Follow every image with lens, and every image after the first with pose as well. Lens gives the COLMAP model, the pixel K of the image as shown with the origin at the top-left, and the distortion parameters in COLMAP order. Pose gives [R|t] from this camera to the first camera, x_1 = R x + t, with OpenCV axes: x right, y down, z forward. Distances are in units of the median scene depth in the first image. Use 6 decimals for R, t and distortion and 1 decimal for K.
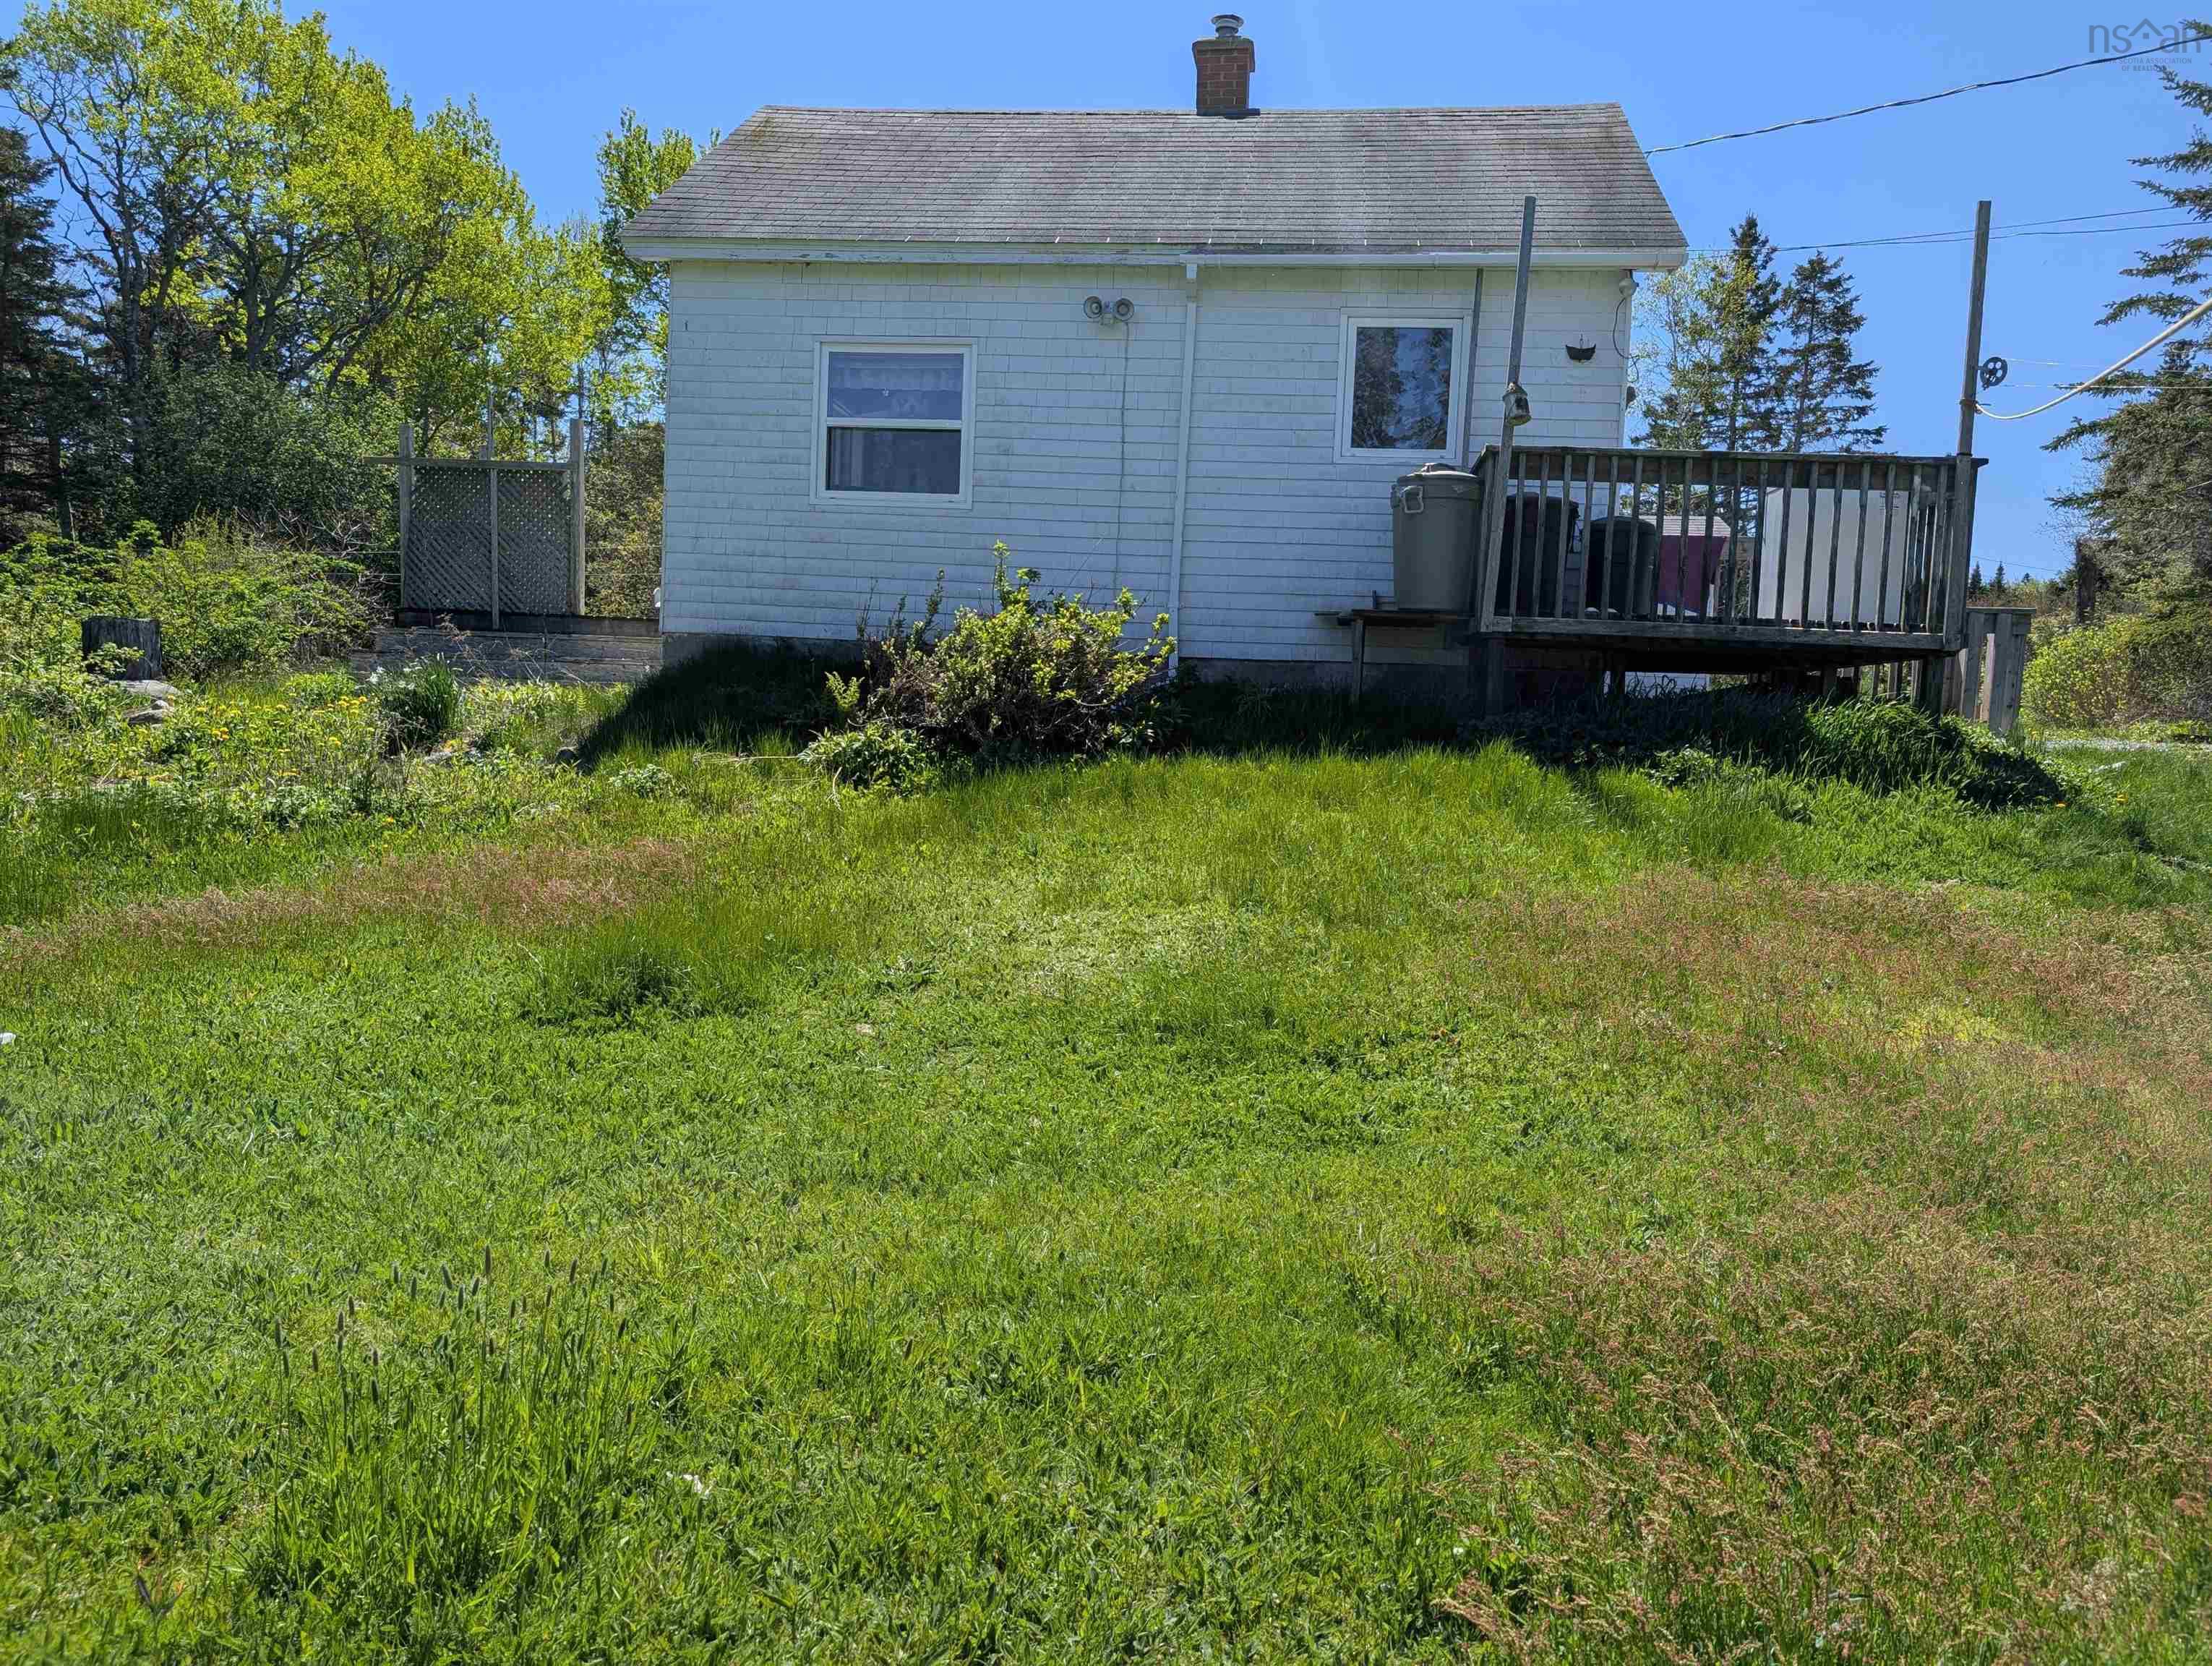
lens RADIAL K [[1591.3, 0, 1110.4], [0, 1591.3, 834.5], [0, 0, 1]] dist [0.024733, -0.027841]
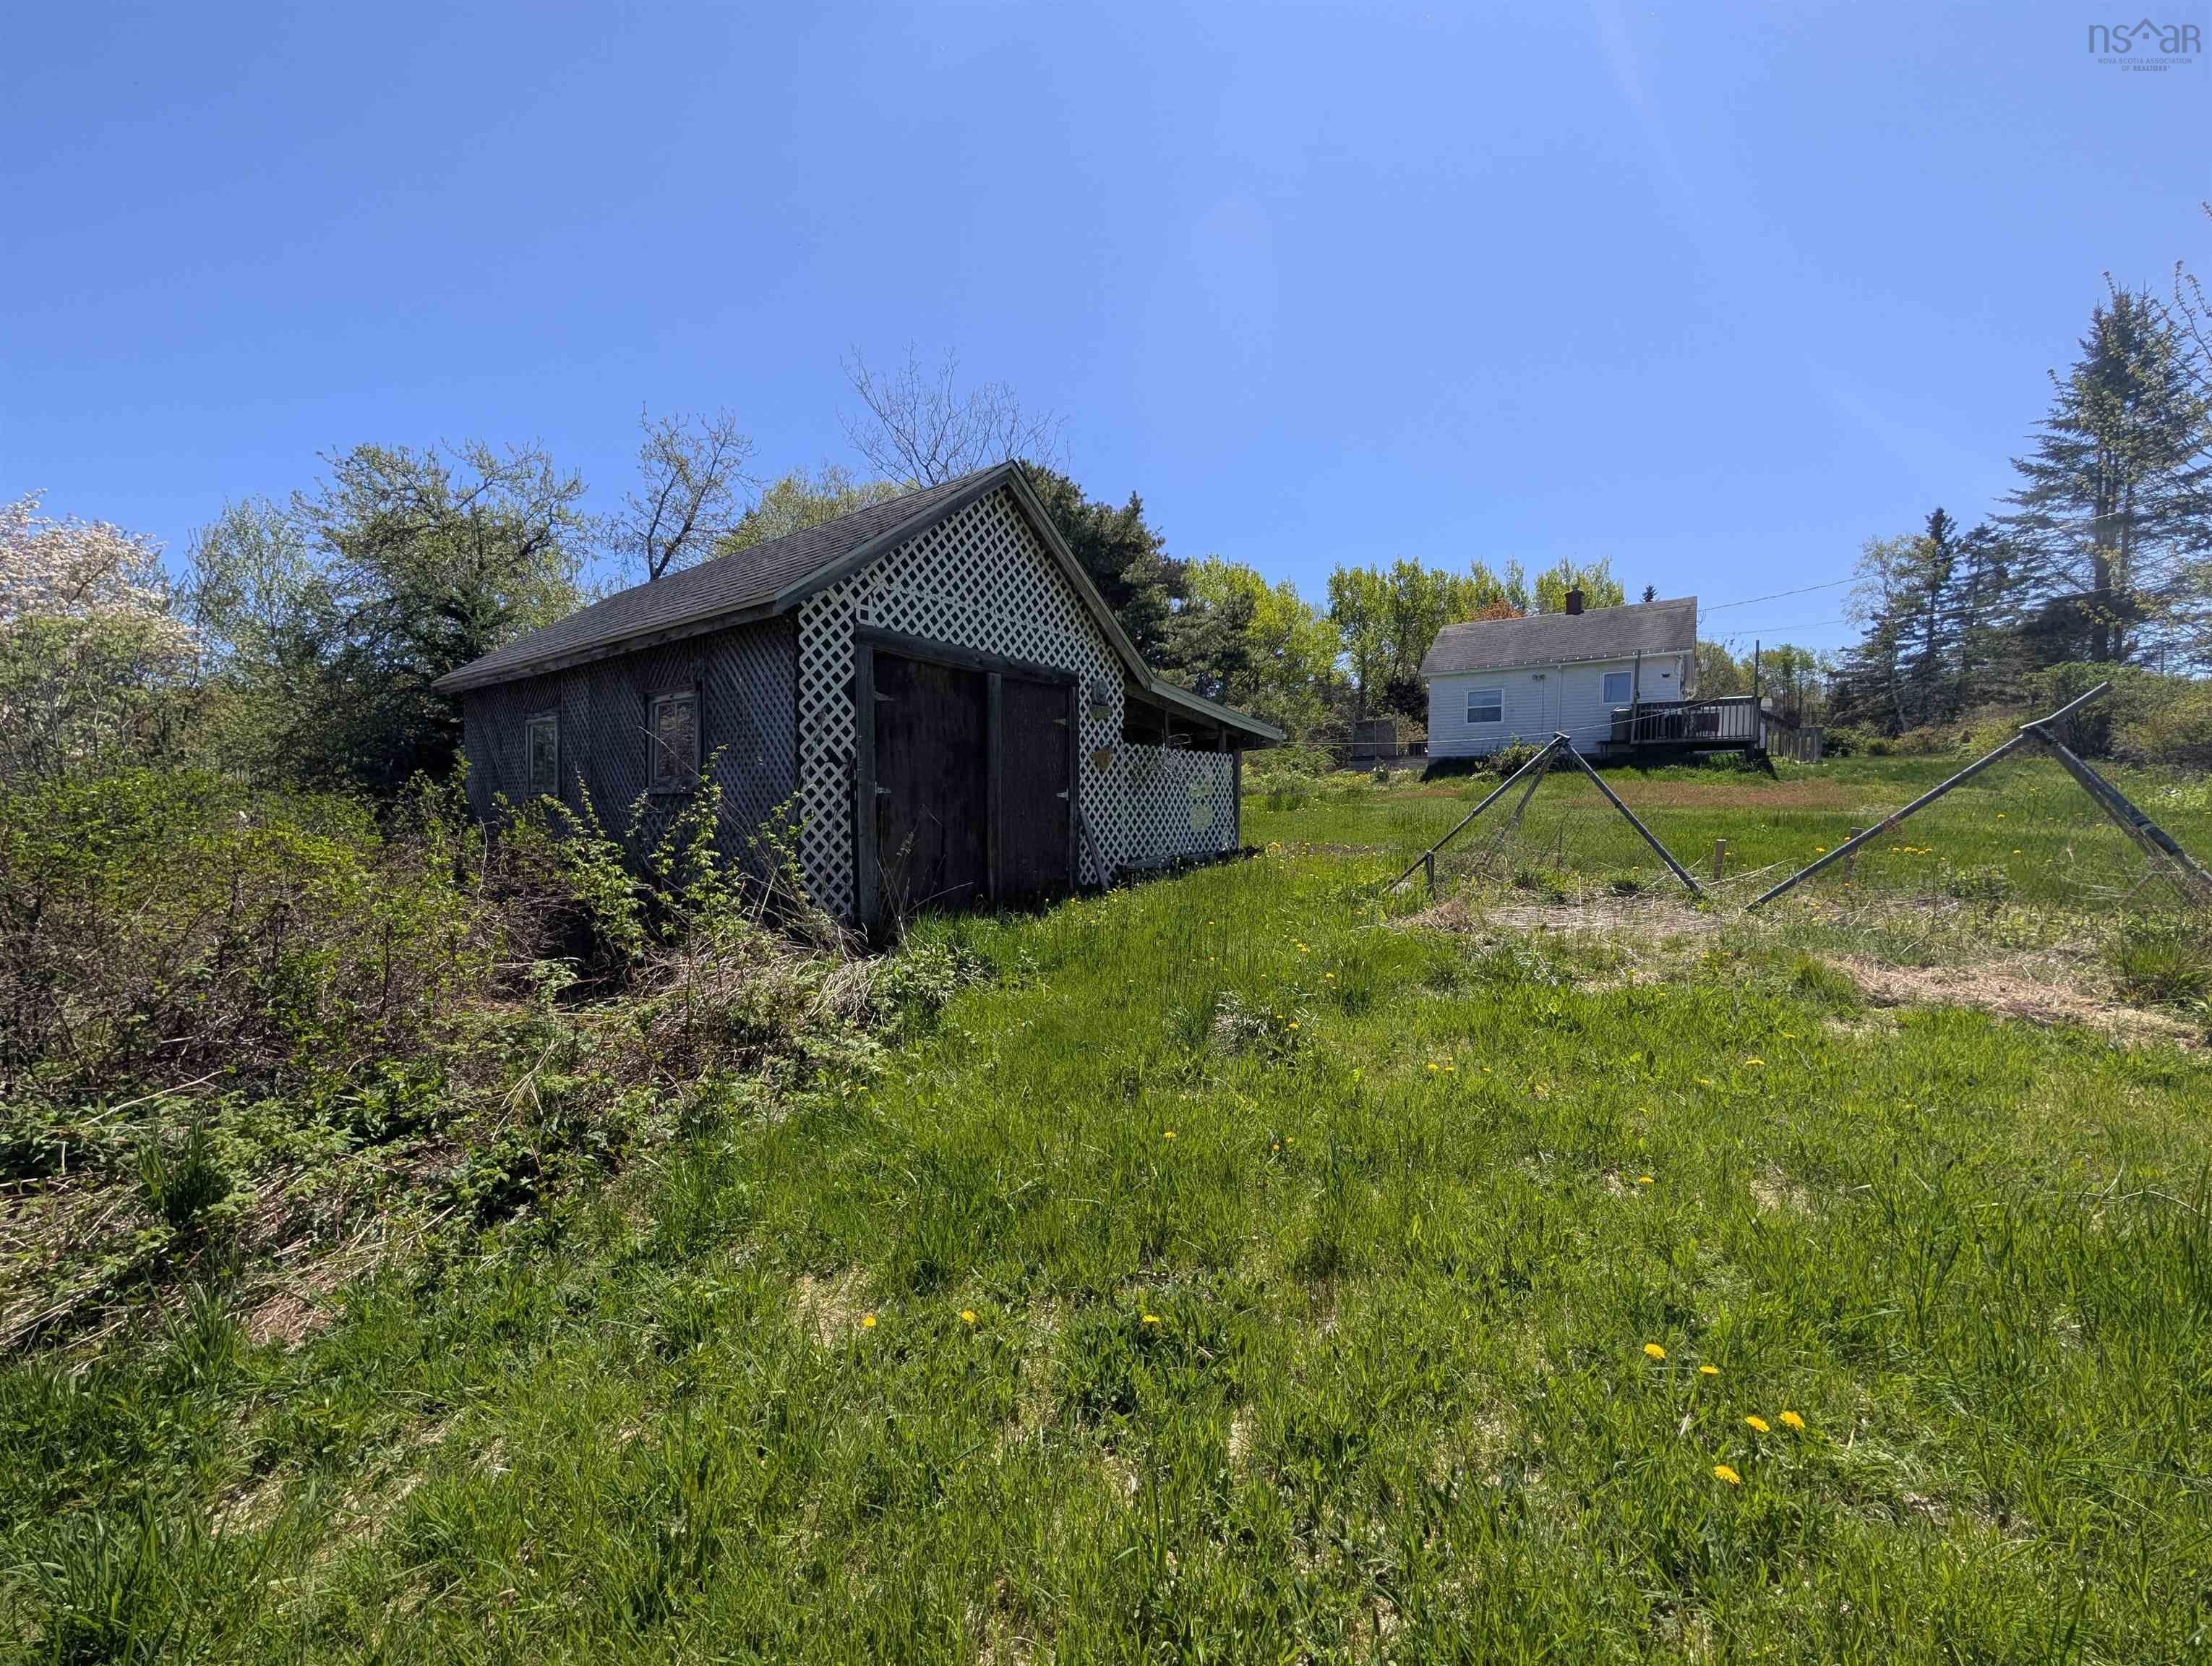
lens RADIAL K [[837.0, 0, 1091.9], [0, 837.0, 832.0], [0, 0, 1]] dist [-0.002496, 0.000761]
pose [[0.869231, -0.020259, -0.493992, 0.055097], [-0.003394, 0.998892, -0.046938, 0.196206], [0.494395, 0.042476, 0.868199, -1.480267]]
